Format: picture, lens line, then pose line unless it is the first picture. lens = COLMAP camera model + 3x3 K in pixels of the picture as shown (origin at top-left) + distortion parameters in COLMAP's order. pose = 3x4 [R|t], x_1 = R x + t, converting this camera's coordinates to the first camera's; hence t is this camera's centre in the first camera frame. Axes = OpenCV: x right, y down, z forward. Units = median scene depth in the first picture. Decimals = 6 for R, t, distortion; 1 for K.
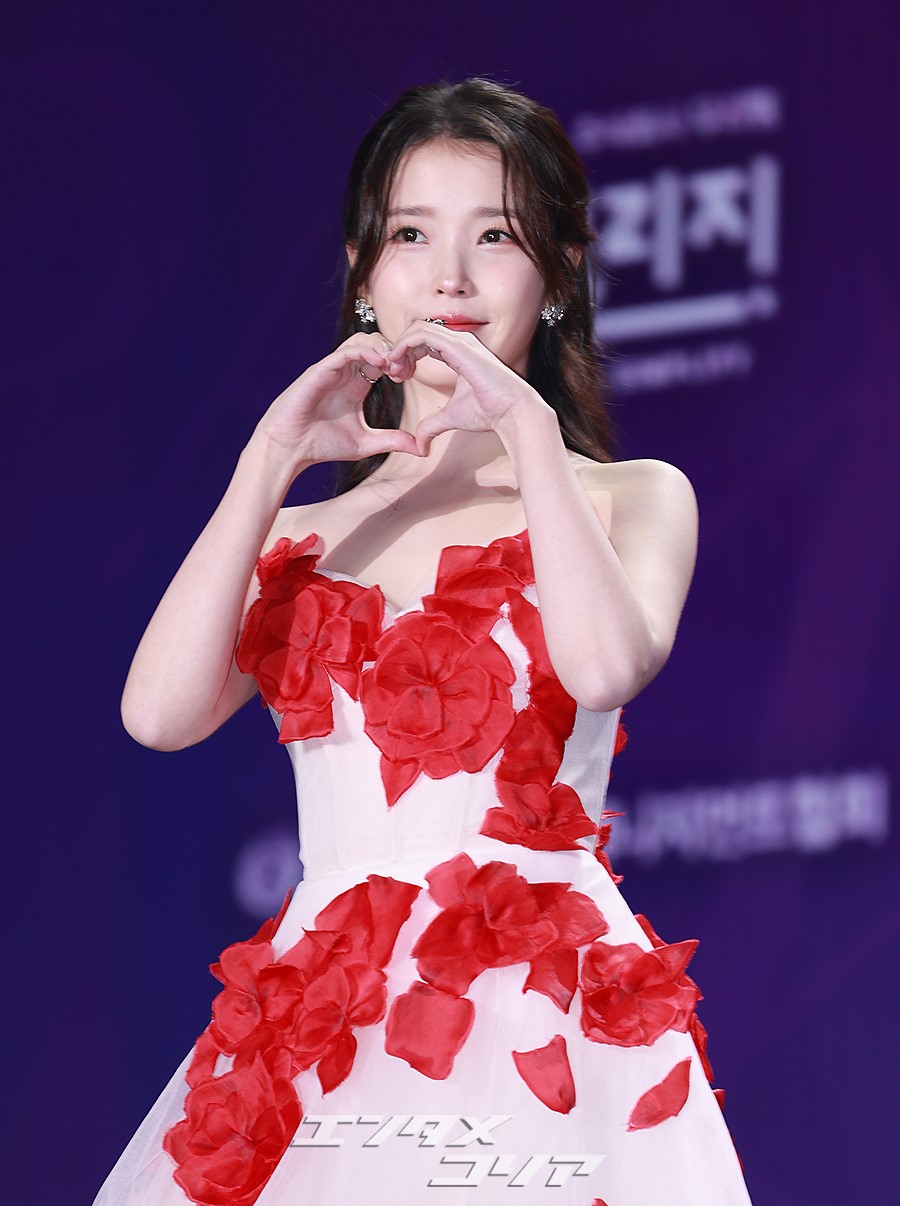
lens RADIAL K [[6747.7, 0, 450.0], [0, 6747.7, 603.0], [0, 0, 1]] dist [1.178826, -5.631307]
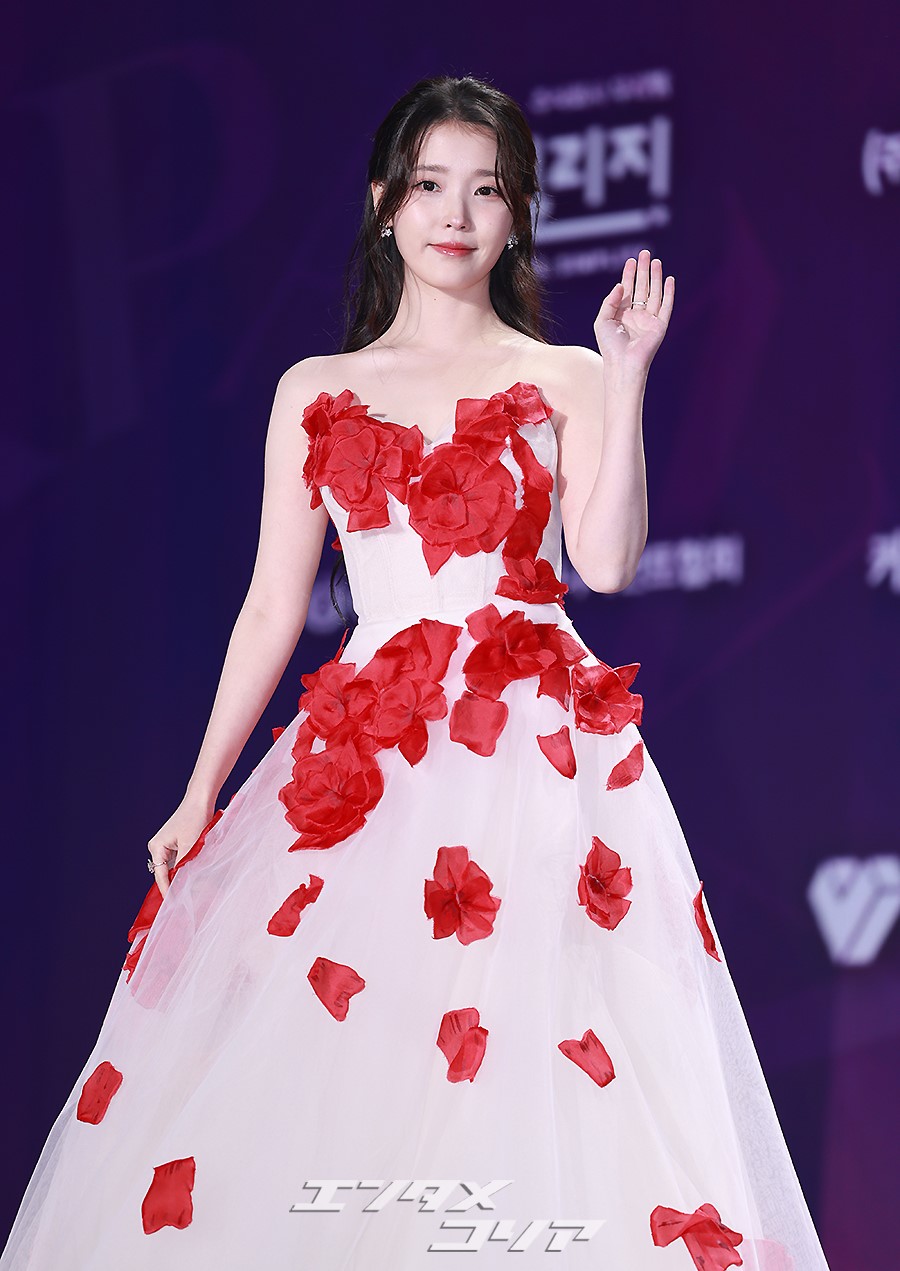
lens RADIAL K [[7534.1, 0, 450.0], [0, 7534.1, 635.5], [0, 0, 1]] dist [-0.200933, -5.000967]
pose [[0.998874, -0.011194, 0.046109, -0.081698], [0.008648, 0.998446, 0.055049, -0.048378], [-0.046654, -0.054588, 0.997418, -0.670871]]
